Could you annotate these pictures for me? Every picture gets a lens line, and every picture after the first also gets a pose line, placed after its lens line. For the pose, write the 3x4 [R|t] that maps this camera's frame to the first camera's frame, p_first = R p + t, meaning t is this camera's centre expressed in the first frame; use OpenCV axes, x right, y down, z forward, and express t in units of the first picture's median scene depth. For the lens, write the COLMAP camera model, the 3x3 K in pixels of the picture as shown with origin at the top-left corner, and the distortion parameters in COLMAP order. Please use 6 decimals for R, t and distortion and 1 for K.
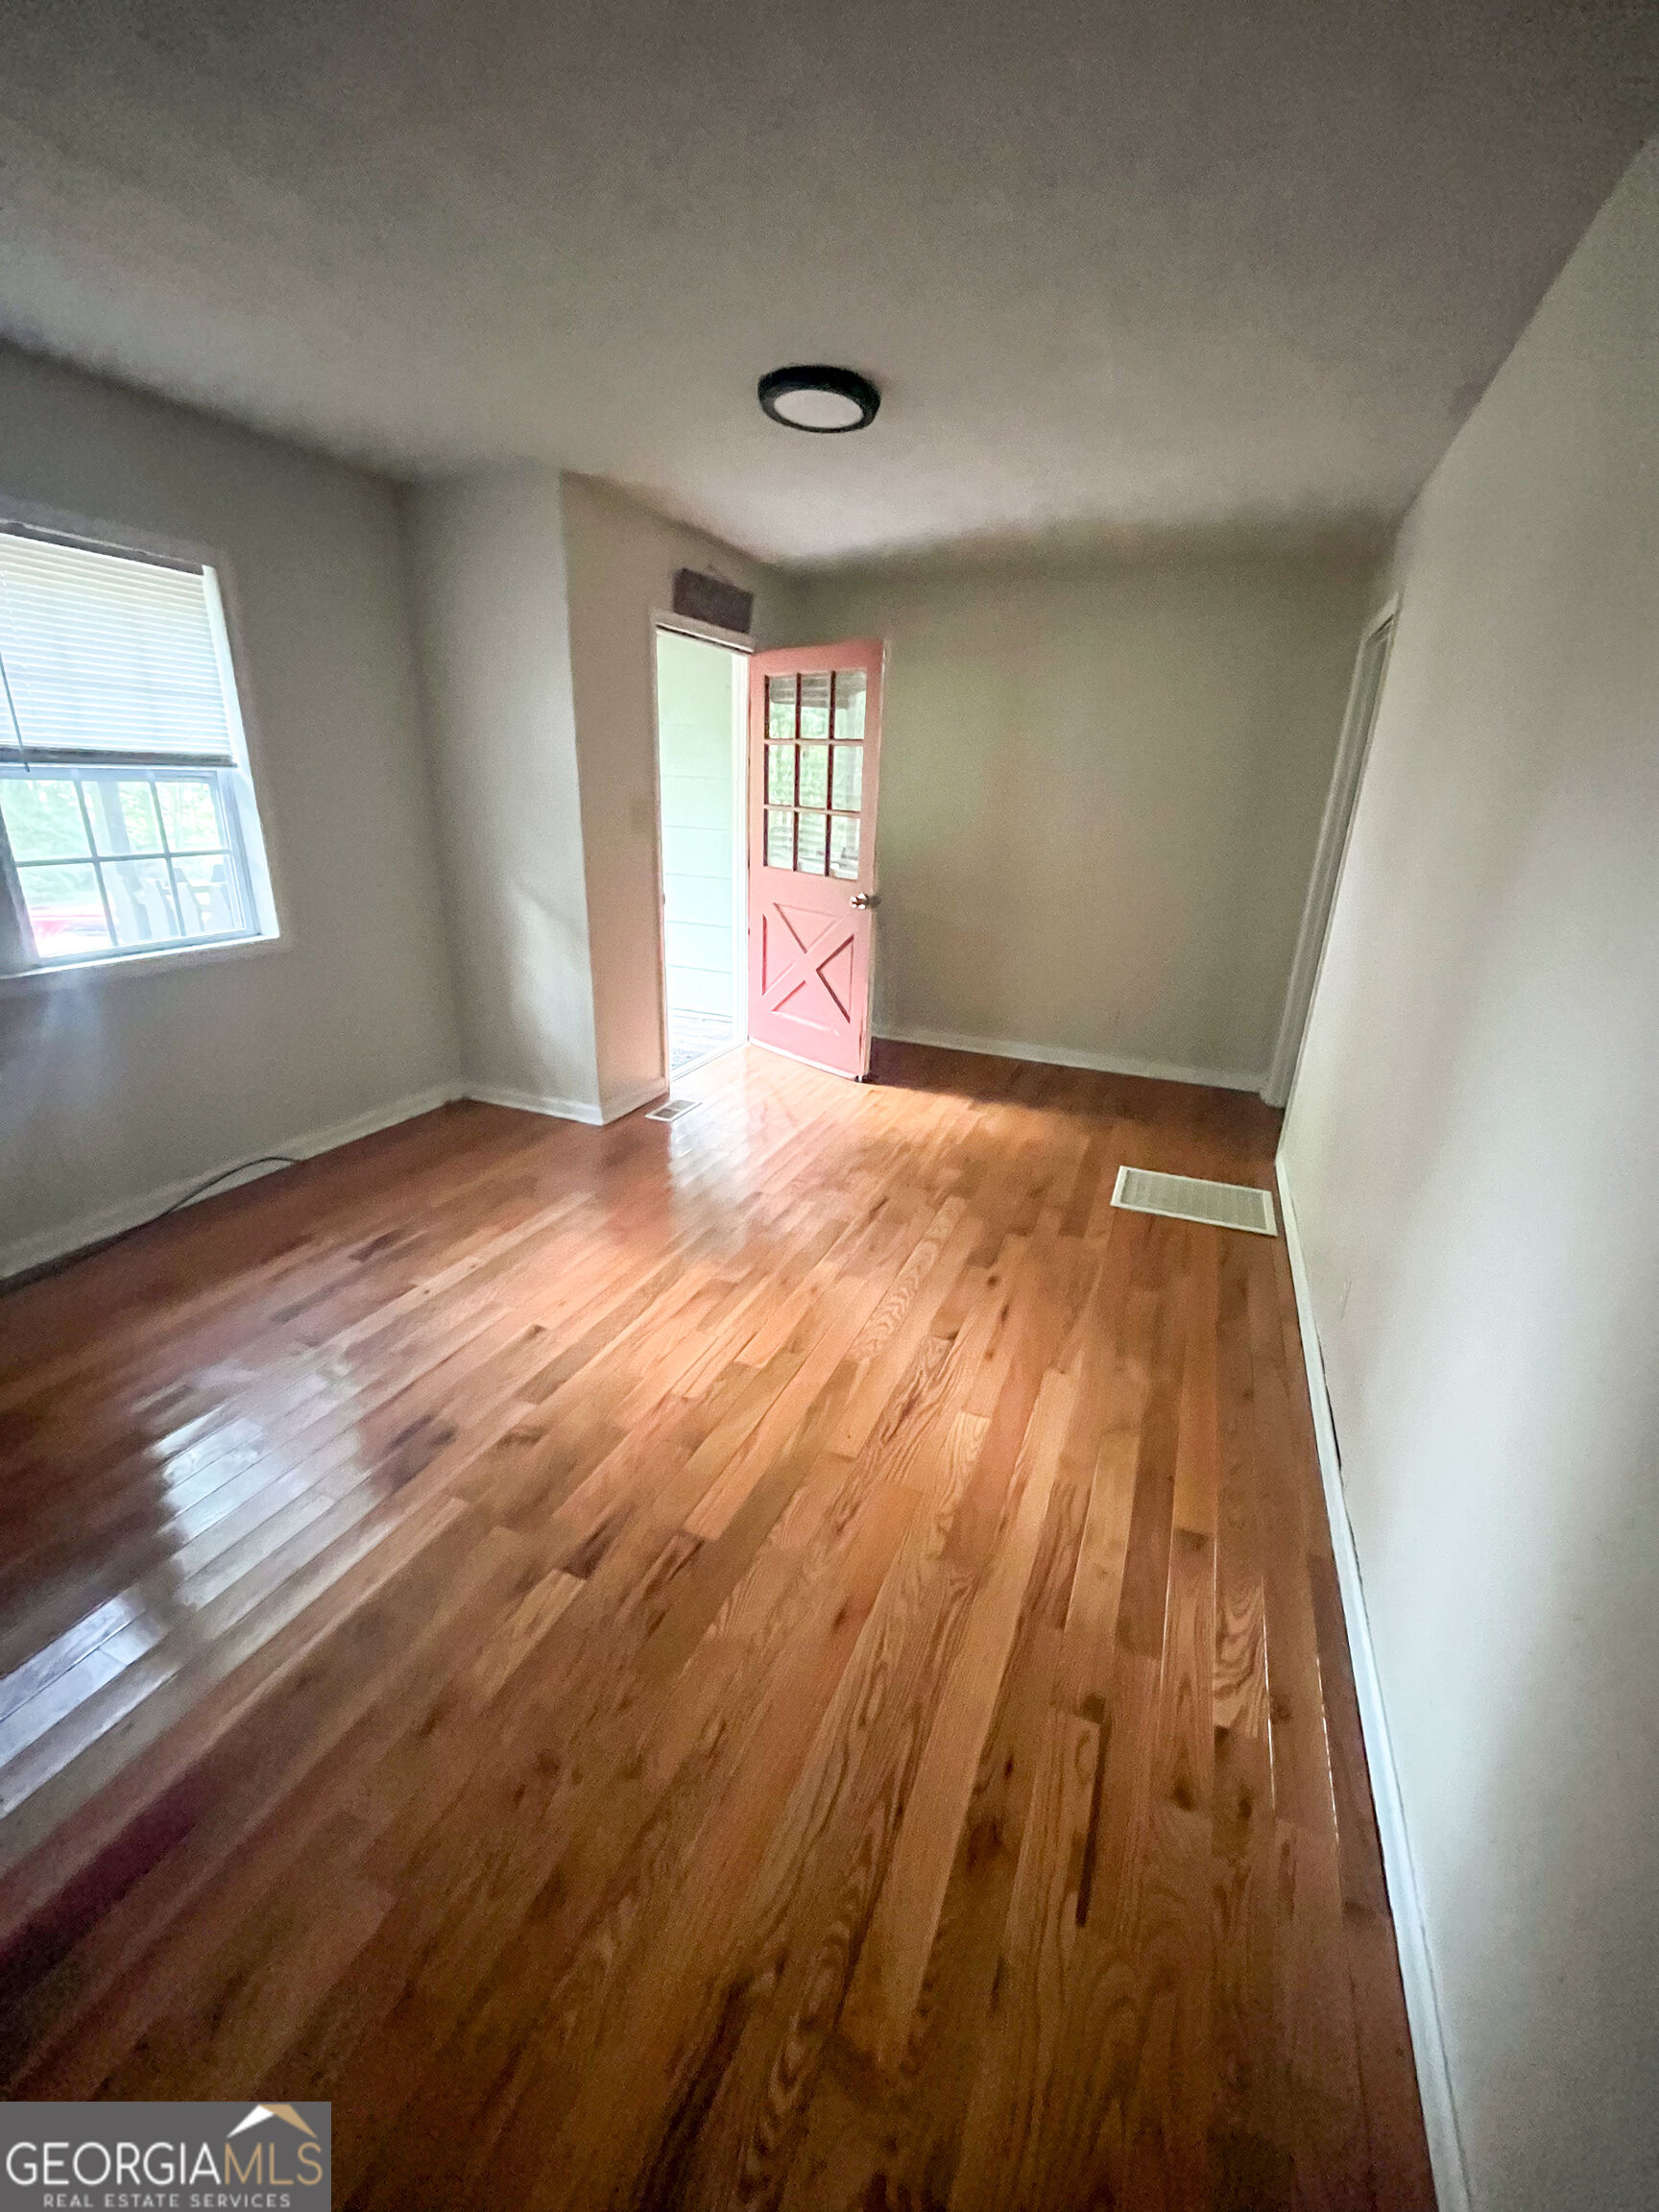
lens RADIAL K [[891.5, 0, 831.5], [0, 891.5, 1105.5], [0, 0, 1]] dist [-0.001915, -0.000763]
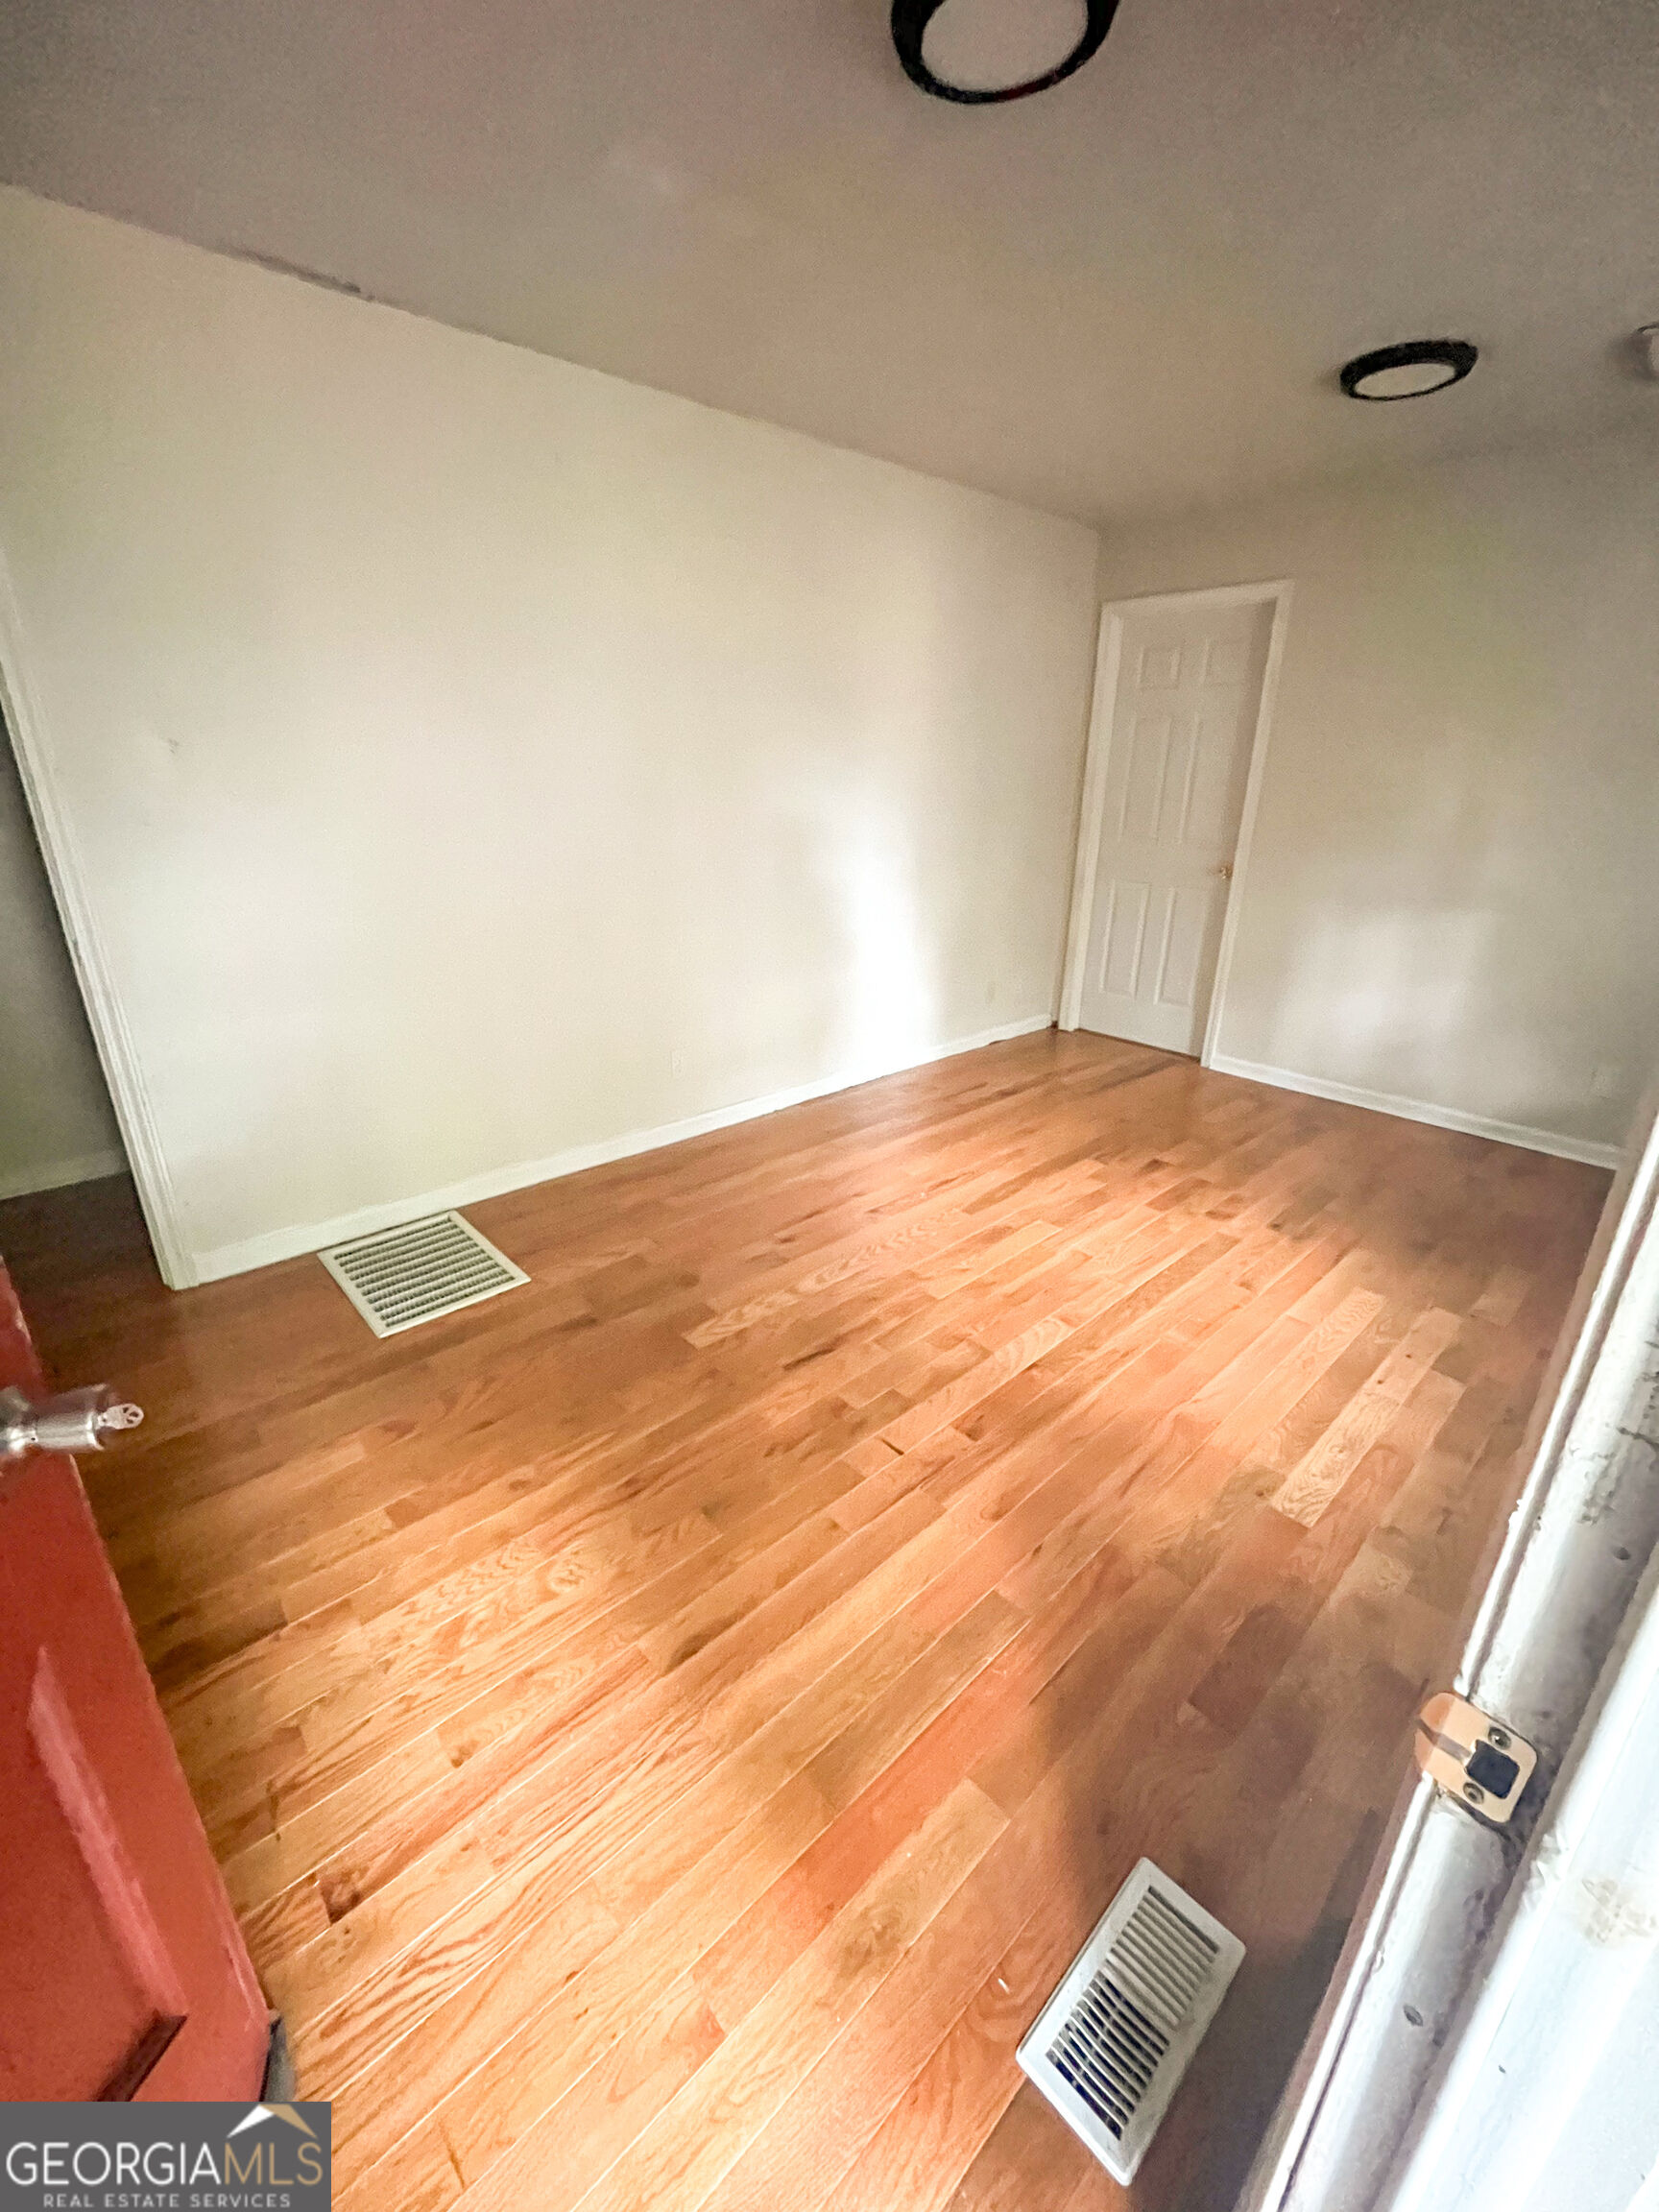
lens RADIAL K [[891.5, 0, 831.4], [0, 891.5, 1100.4], [0, 0, 1]] dist [-0.001915, -0.000763]
pose [[-0.905274, -0.192699, 0.378612, -0.279395], [0.103476, 0.764352, 0.636442, -0.727639], [-0.412035, 0.615332, -0.672008, 2.037451]]
